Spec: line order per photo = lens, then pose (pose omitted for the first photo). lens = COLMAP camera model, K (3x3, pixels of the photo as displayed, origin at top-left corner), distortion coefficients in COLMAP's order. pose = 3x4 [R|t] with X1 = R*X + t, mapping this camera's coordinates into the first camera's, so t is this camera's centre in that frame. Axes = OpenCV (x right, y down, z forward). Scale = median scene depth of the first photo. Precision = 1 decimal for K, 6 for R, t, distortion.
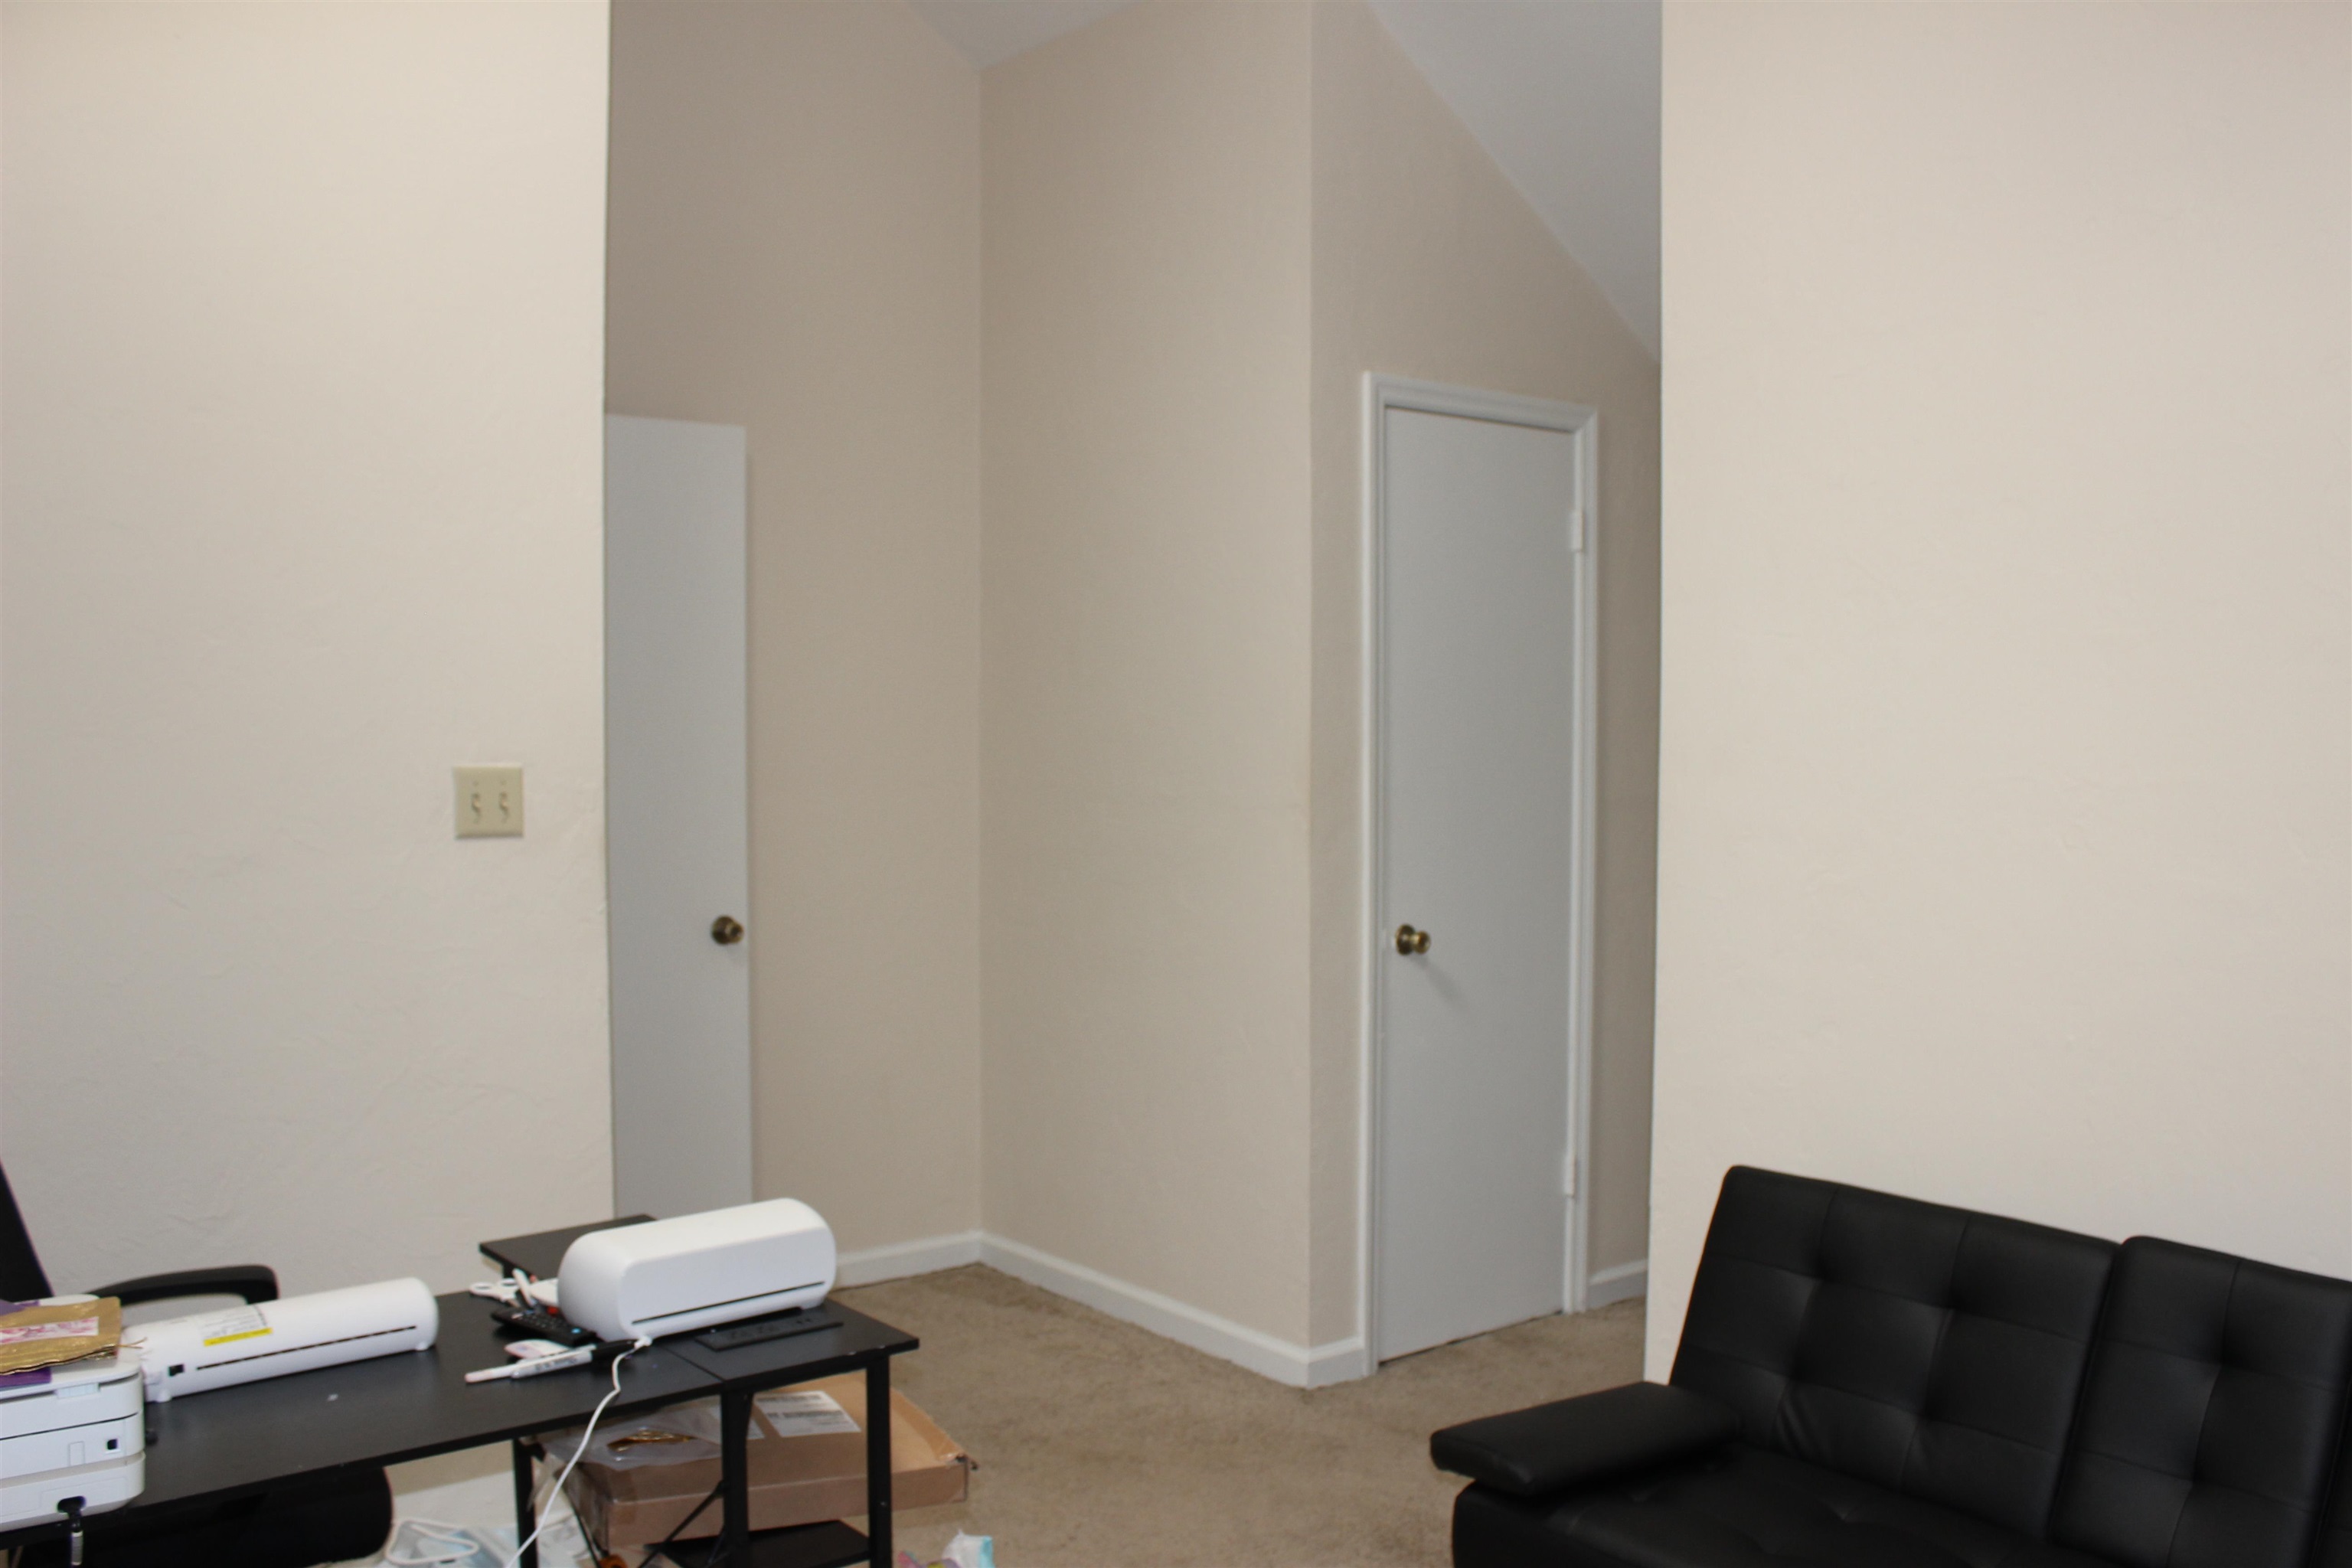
lens RADIAL K [[2107.7, 0, 1176.0], [0, 2107.7, 784.0], [0, 0, 1]] dist [-0.086243, 0.012832]
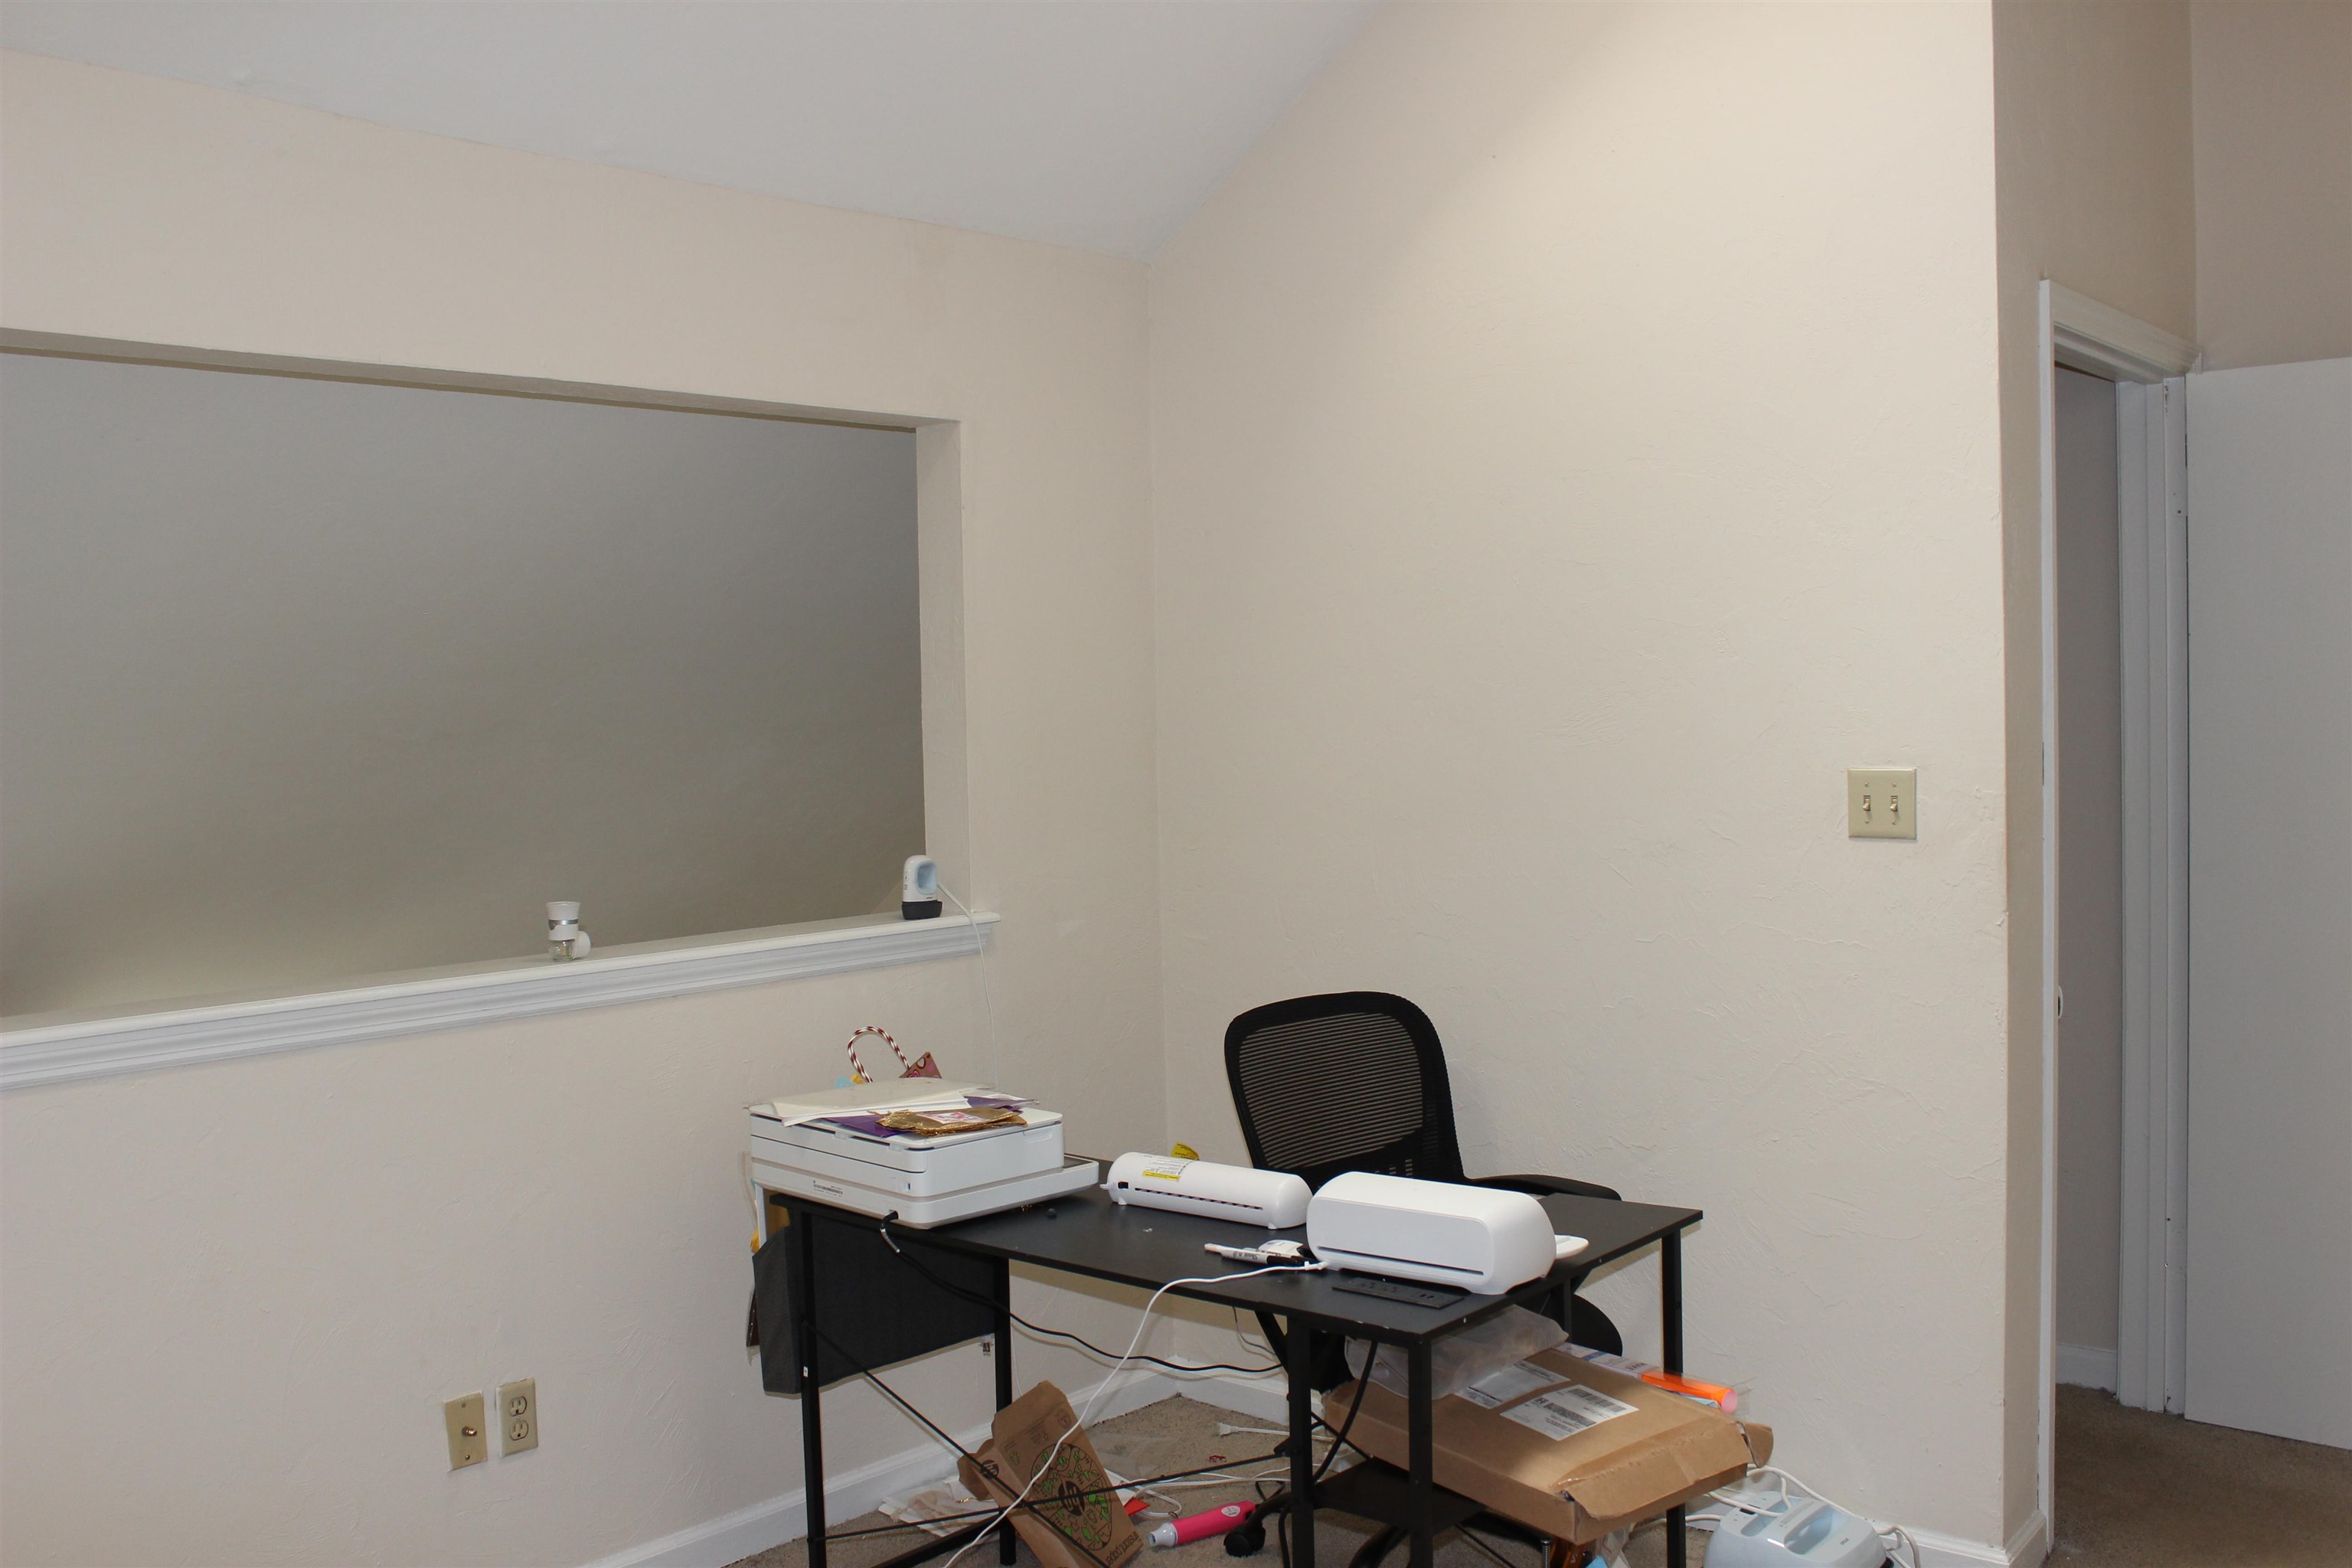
lens RADIAL K [[2107.7, 0, 1176.0], [0, 2107.7, 784.0], [0, 0, 1]] dist [-0.086243, 0.012832]
pose [[0.146922, 0.025056, -0.988831, 0.623588], [-0.009452, 0.999669, 0.023926, -0.022177], [0.989103, 0.005831, 0.147111, 0.516114]]
